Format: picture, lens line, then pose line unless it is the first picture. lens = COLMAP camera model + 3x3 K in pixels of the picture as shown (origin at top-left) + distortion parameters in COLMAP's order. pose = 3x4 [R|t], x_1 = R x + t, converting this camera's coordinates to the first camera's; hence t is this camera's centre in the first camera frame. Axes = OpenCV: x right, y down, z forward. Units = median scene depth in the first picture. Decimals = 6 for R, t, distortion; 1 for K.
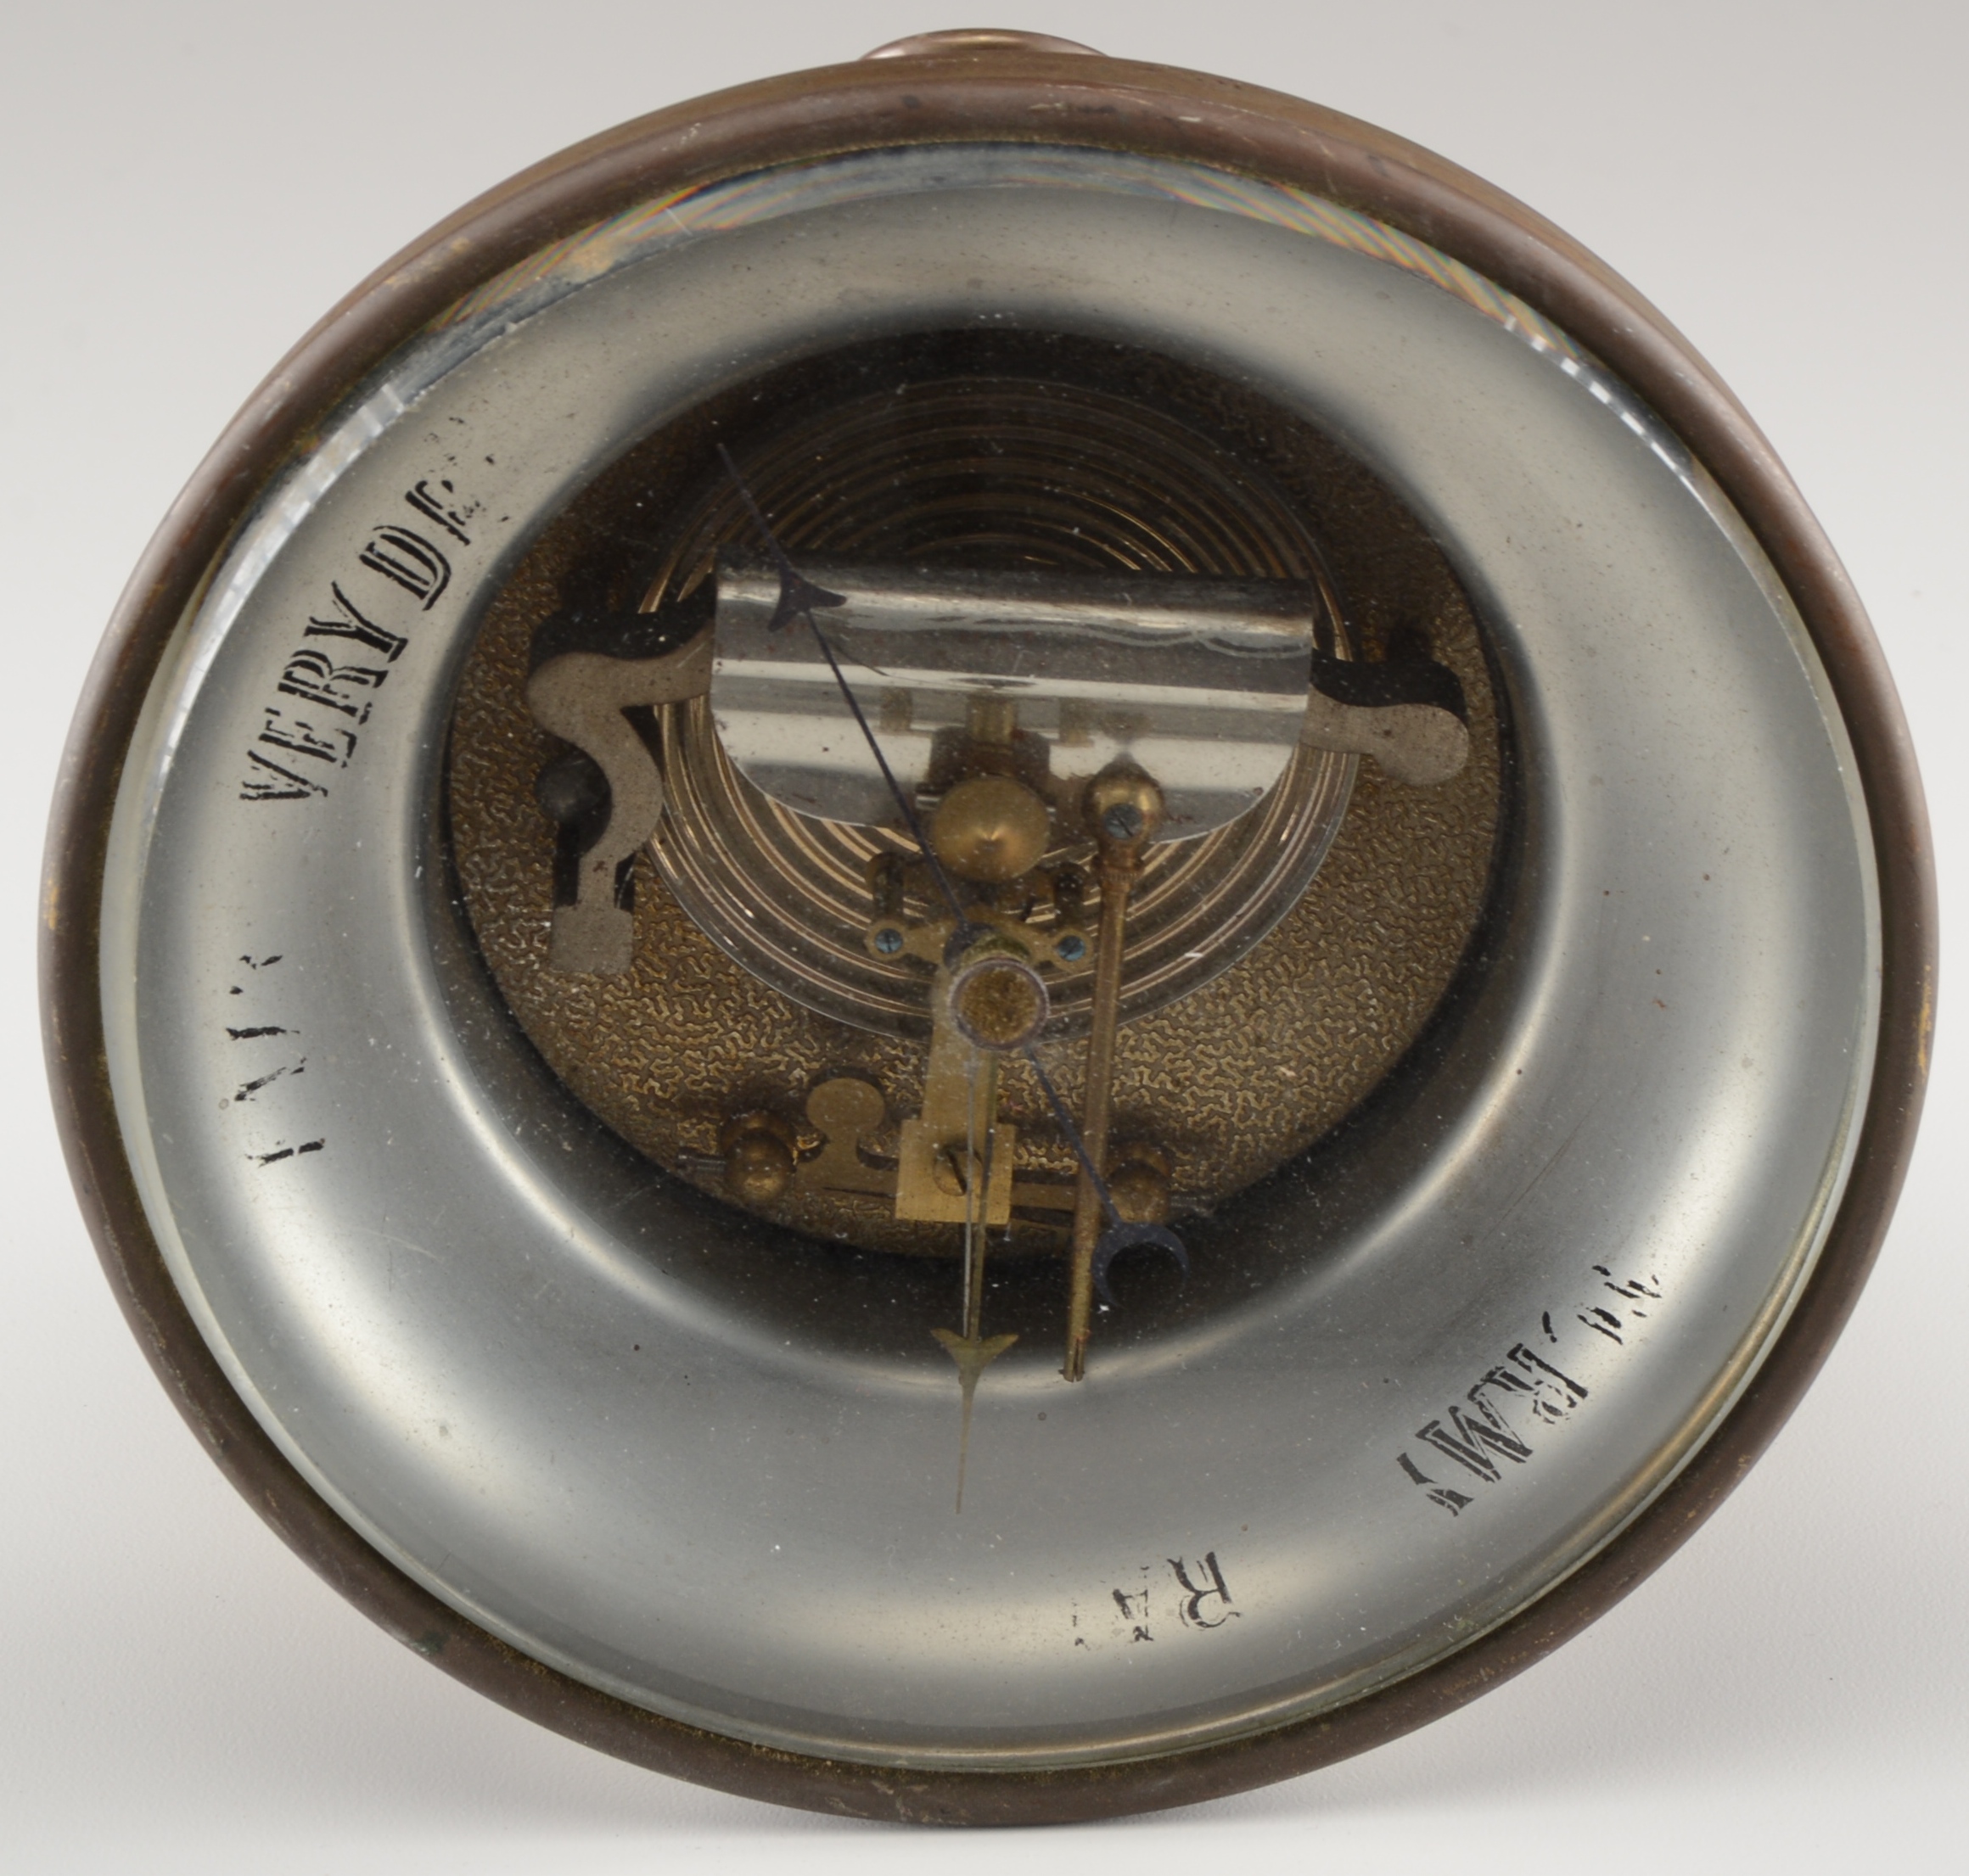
lens RADIAL K [[12227.5, 0, 984.3], [0, 12227.5, 932.8], [0, 0, 1]] dist [1.057267, 0.000000]
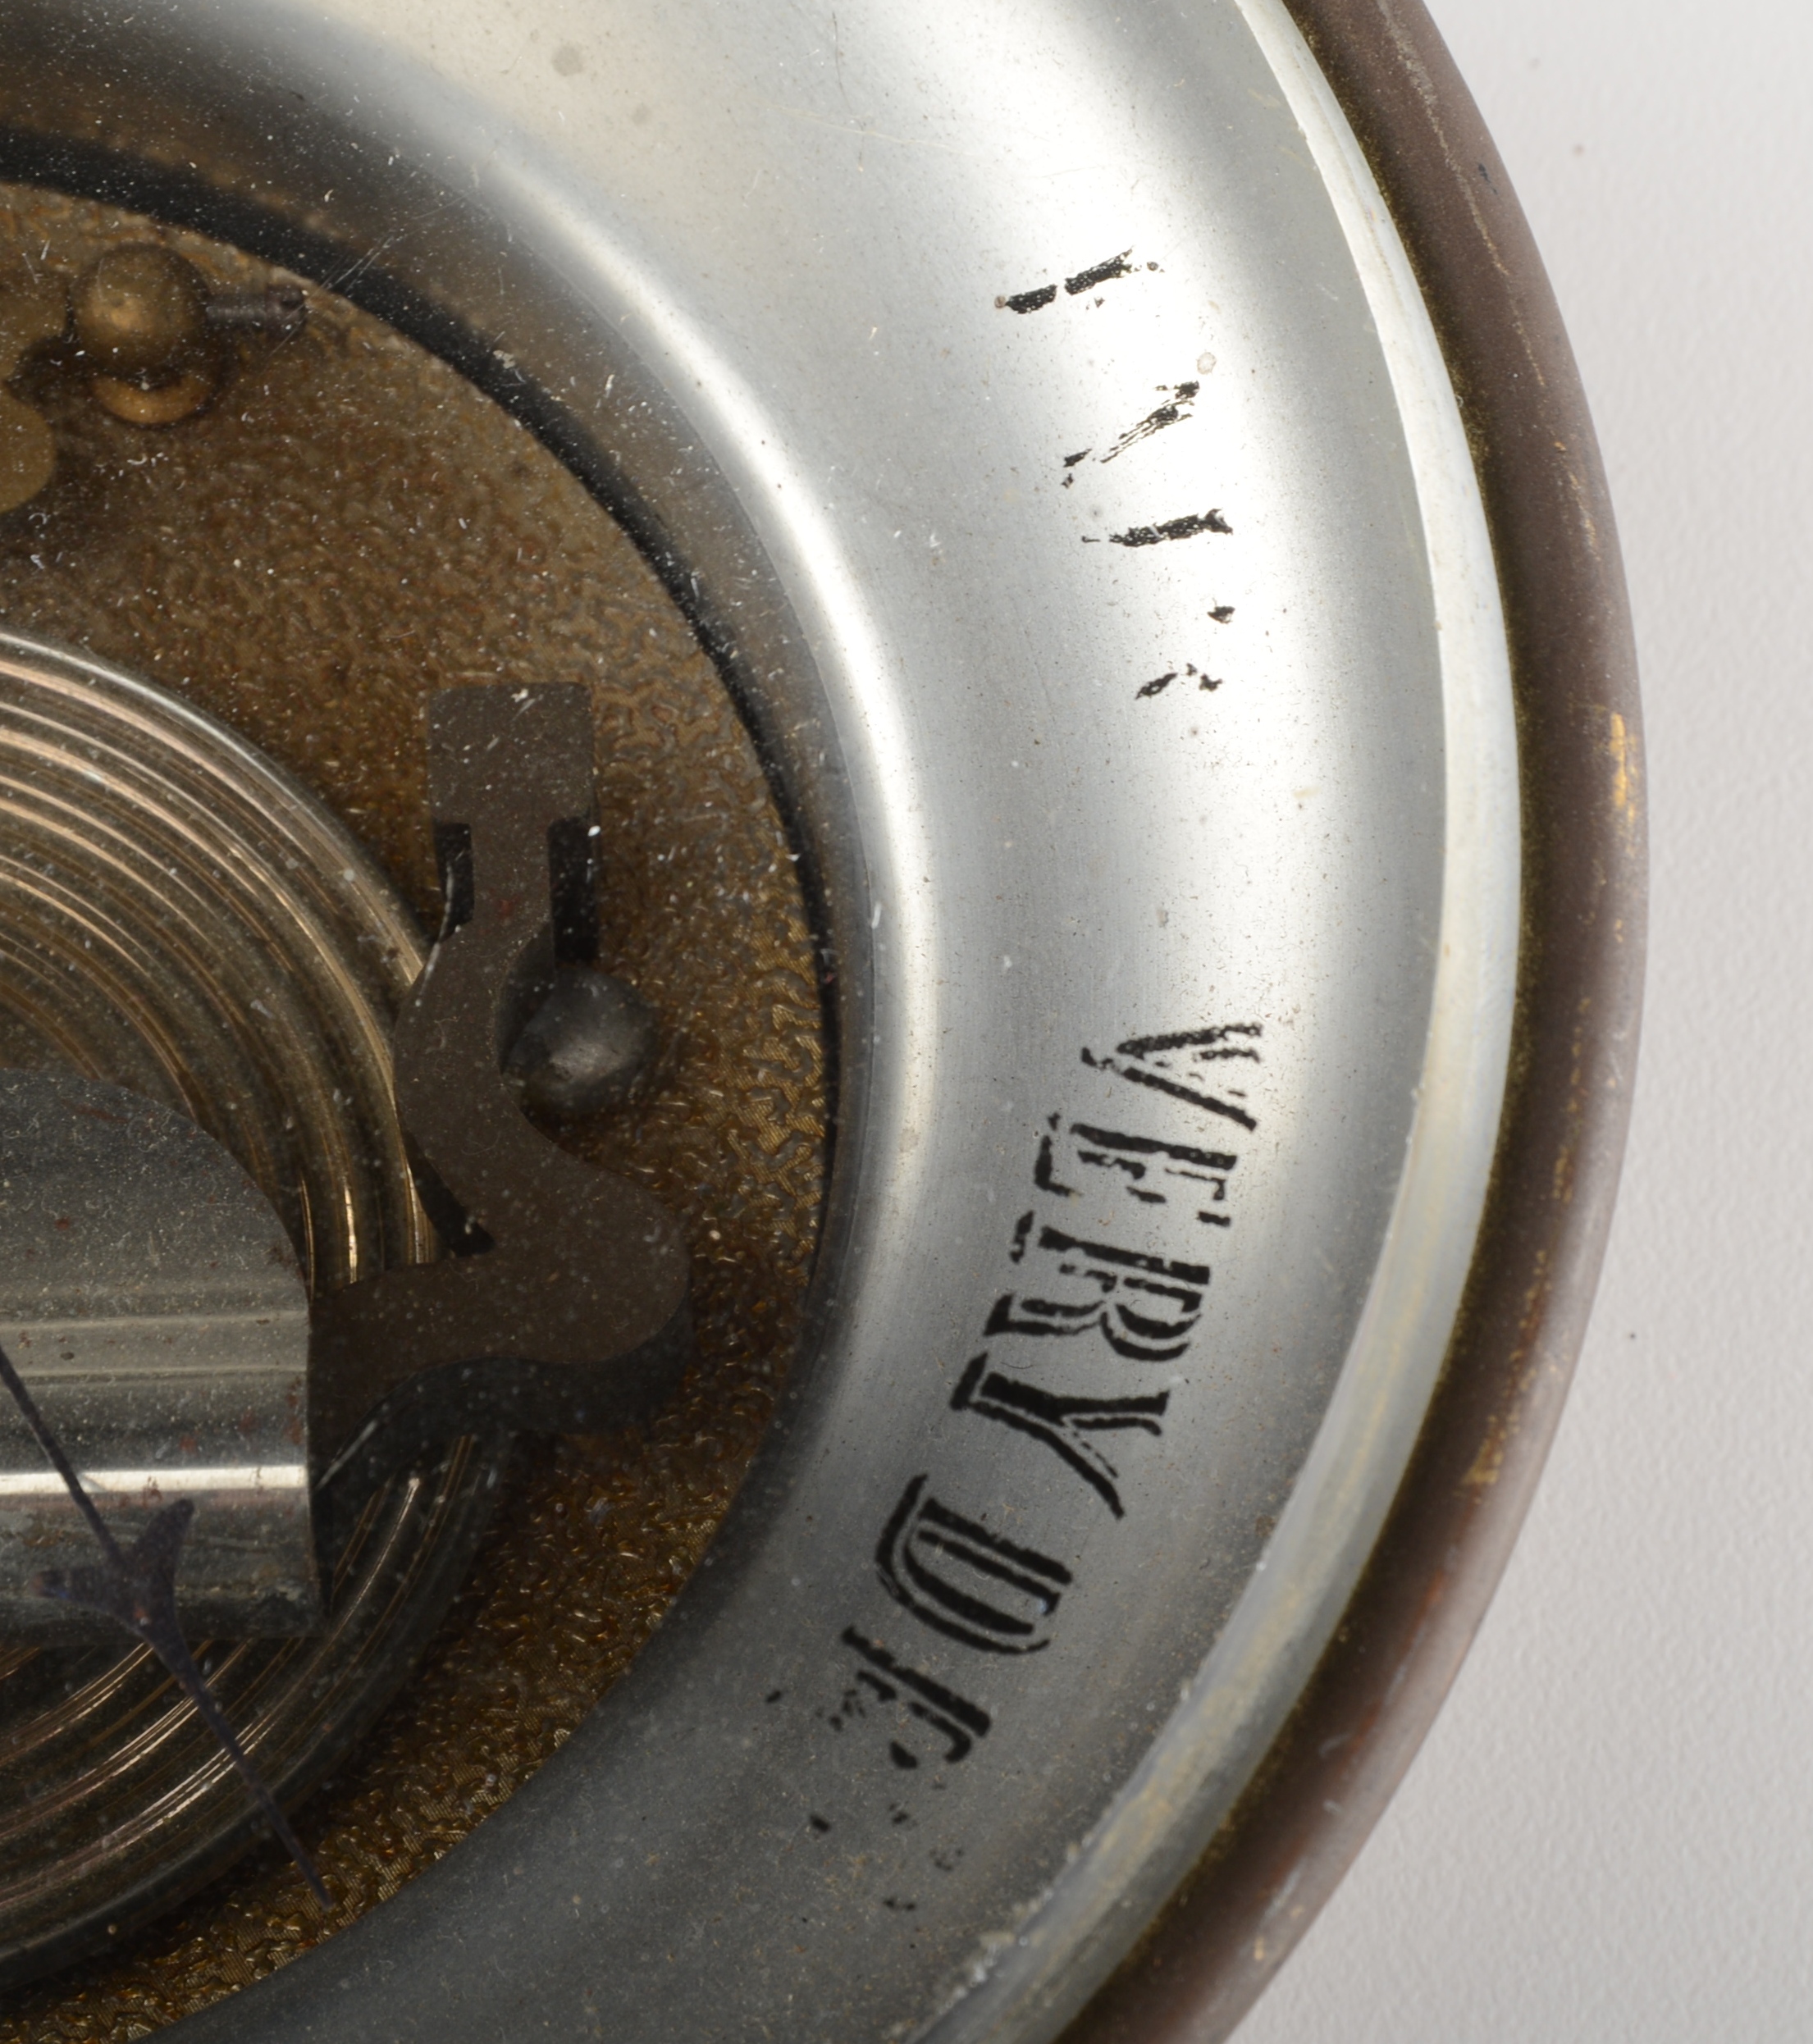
lens RADIAL K [[9112.5, 0, 914.0], [0, 9112.5, 1010.6], [0, 0, 1]] dist [0.254140, 0.000000]
pose [[-0.992400, 0.107239, -0.060346, -0.025977], [-0.101605, -0.990768, -0.089748, 0.022901], [-0.069413, -0.082935, 0.994135, 0.650959]]
